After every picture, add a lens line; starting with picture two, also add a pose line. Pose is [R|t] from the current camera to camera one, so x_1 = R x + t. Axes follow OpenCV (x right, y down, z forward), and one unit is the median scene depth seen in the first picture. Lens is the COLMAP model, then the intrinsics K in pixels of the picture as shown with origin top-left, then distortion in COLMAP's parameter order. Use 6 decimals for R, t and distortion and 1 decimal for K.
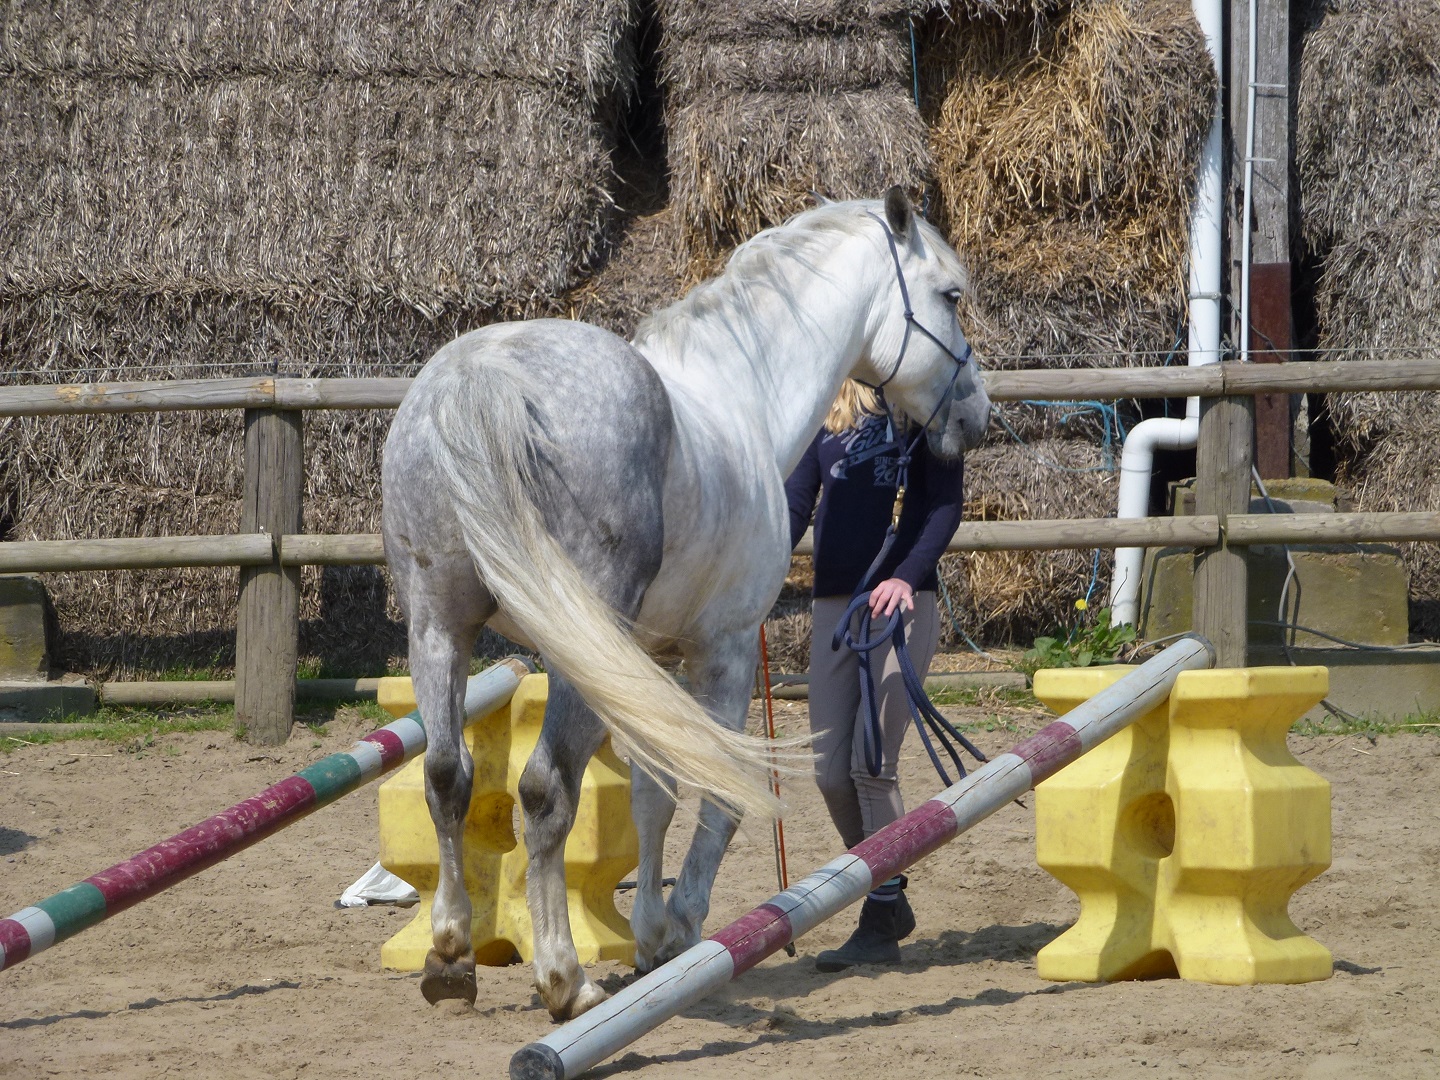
lens RADIAL K [[7019.5, 0, 719.4], [0, 7019.5, 543.7], [0, 0, 1]] dist [1.124978, 0.000000]
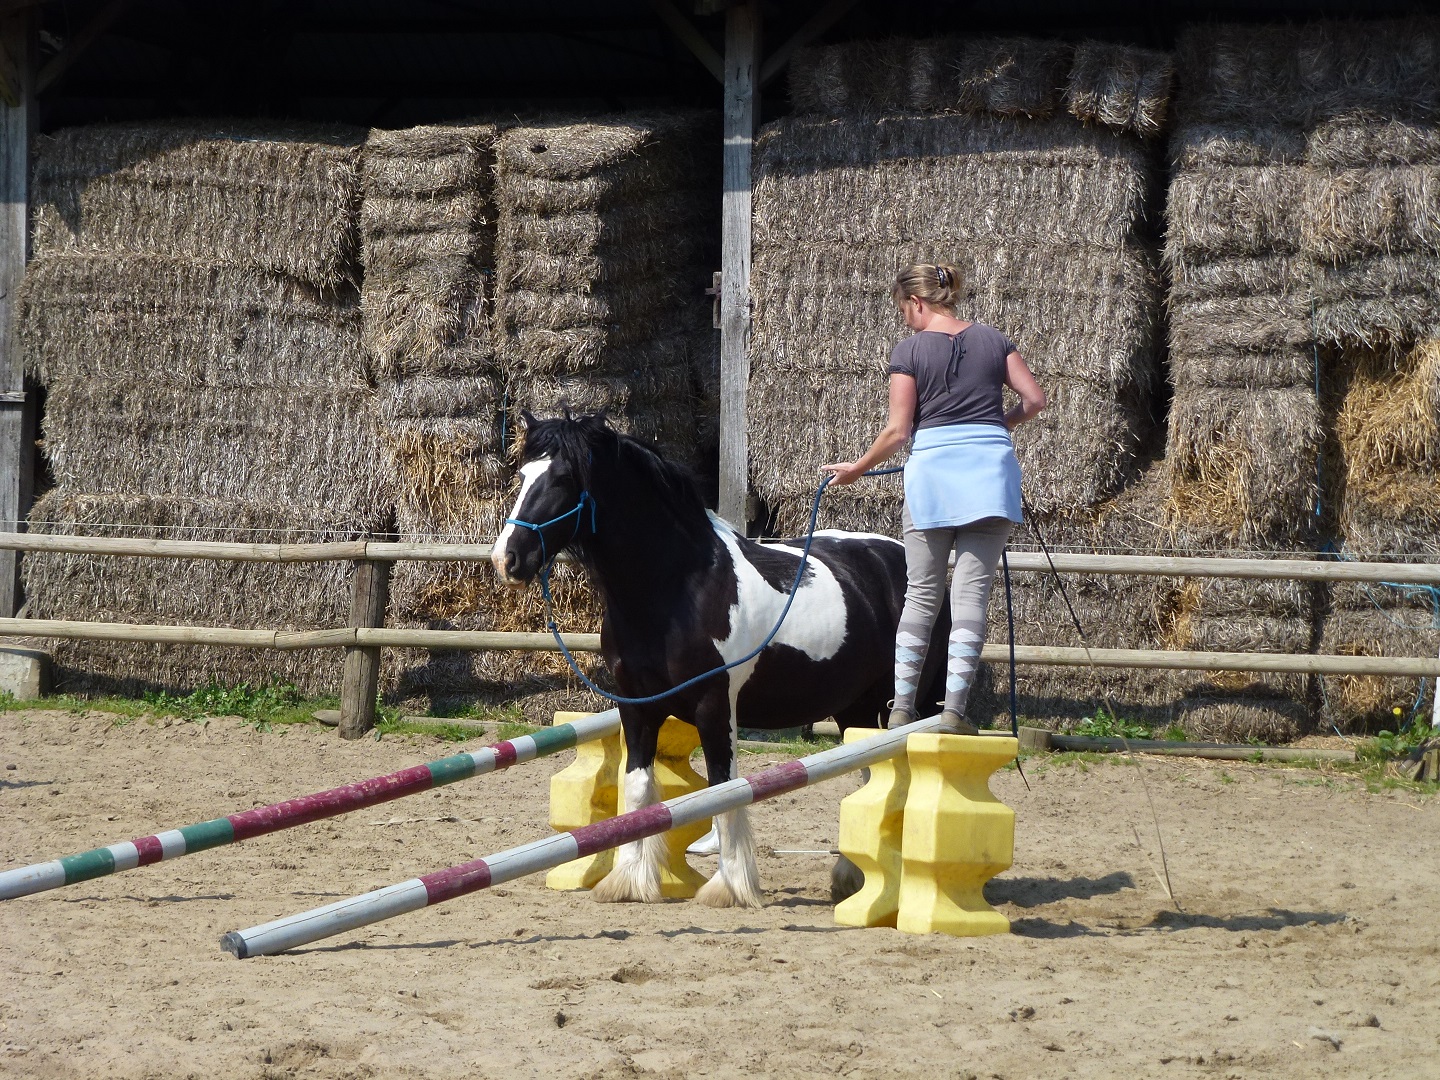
lens RADIAL K [[3756.0, 0, 720.8], [0, 3756.0, 534.9], [0, 0, 1]] dist [0.287384, 0.000000]
pose [[0.923124, 0.039111, -0.382507, 0.237879], [-0.052332, 0.998336, -0.024218, -0.002390], [0.380923, 0.042374, 0.923635, 0.144172]]
